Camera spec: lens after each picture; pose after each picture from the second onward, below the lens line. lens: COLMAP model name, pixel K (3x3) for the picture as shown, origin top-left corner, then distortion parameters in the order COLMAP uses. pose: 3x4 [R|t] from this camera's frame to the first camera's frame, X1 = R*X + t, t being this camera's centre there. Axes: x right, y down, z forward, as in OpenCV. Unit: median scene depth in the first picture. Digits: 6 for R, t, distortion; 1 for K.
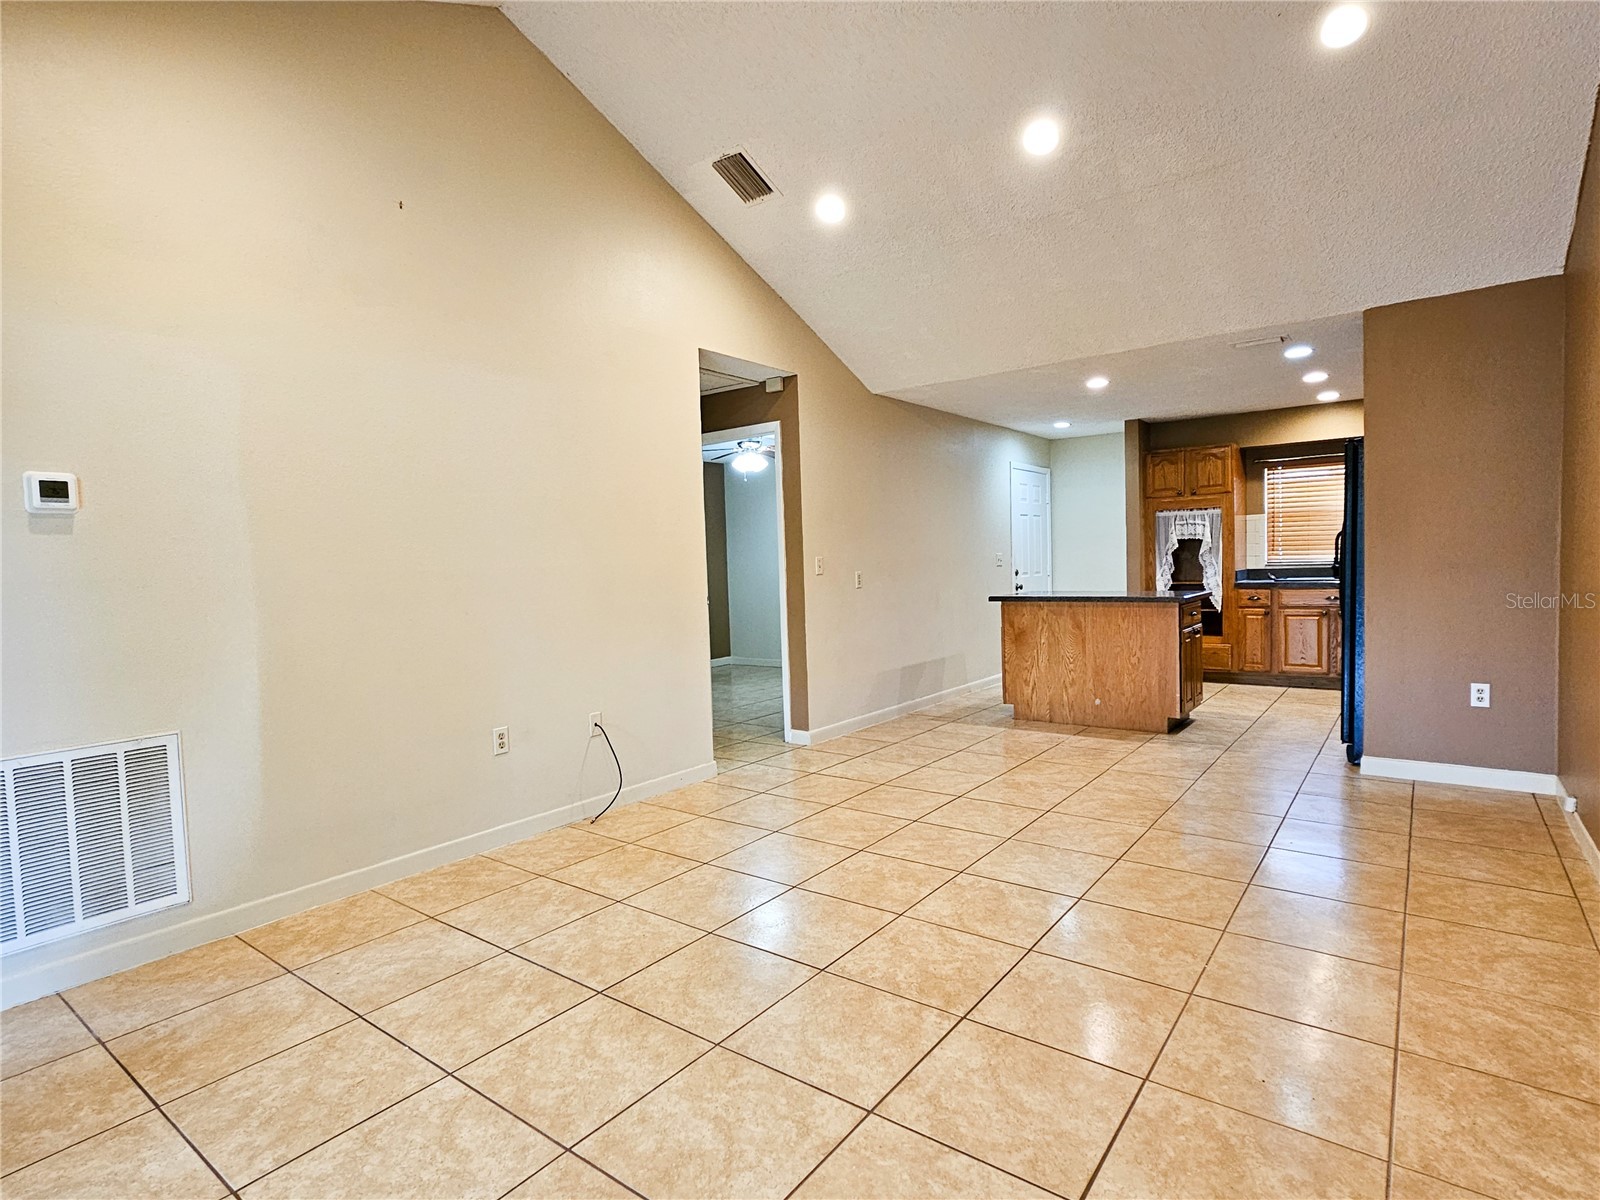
lens RADIAL K [[830.8, 0, 801.2], [0, 830.8, 603.7], [0, 0, 1]] dist [-0.004175, 0.003072]
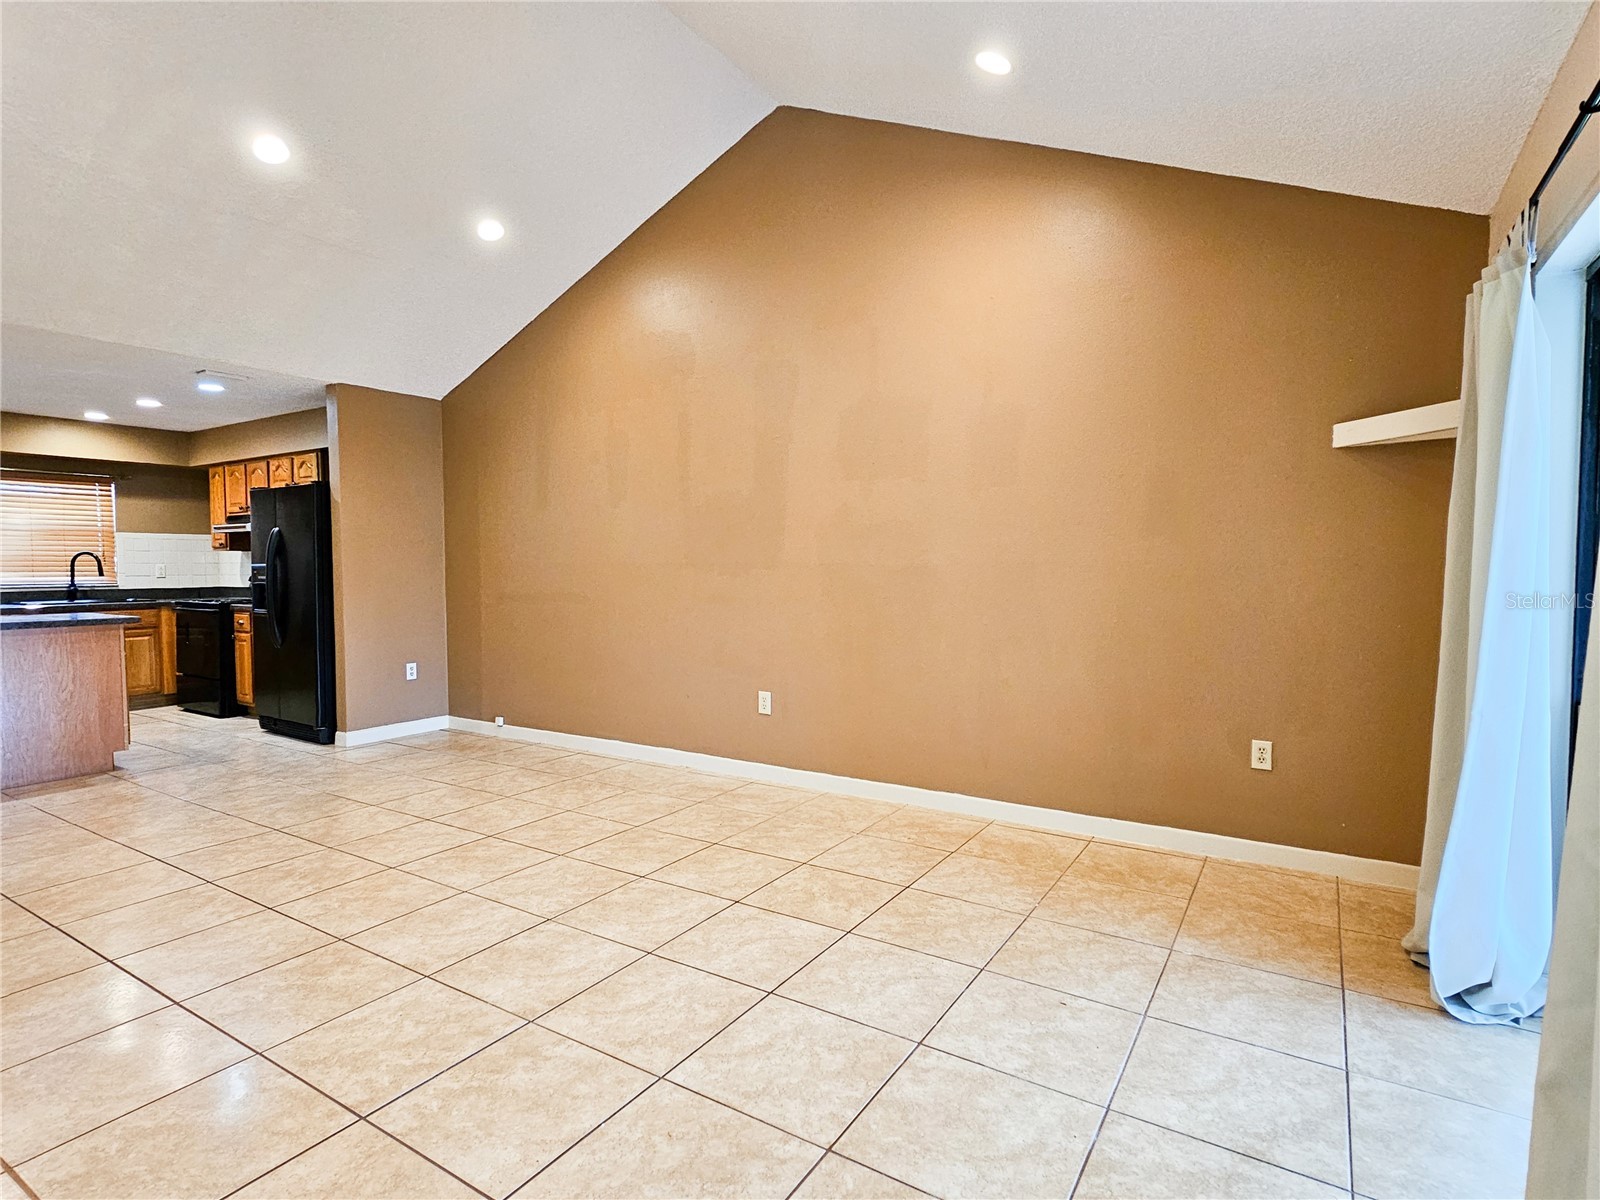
lens RADIAL K [[830.8, 0, 800.3], [0, 830.8, 602.8], [0, 0, 1]] dist [-0.004175, 0.003072]
pose [[-0.083591, -0.016312, 0.996367, -0.379257], [0.056652, 0.998171, 0.021094, -0.001693], [-0.994888, 0.058210, -0.082514, 0.233852]]
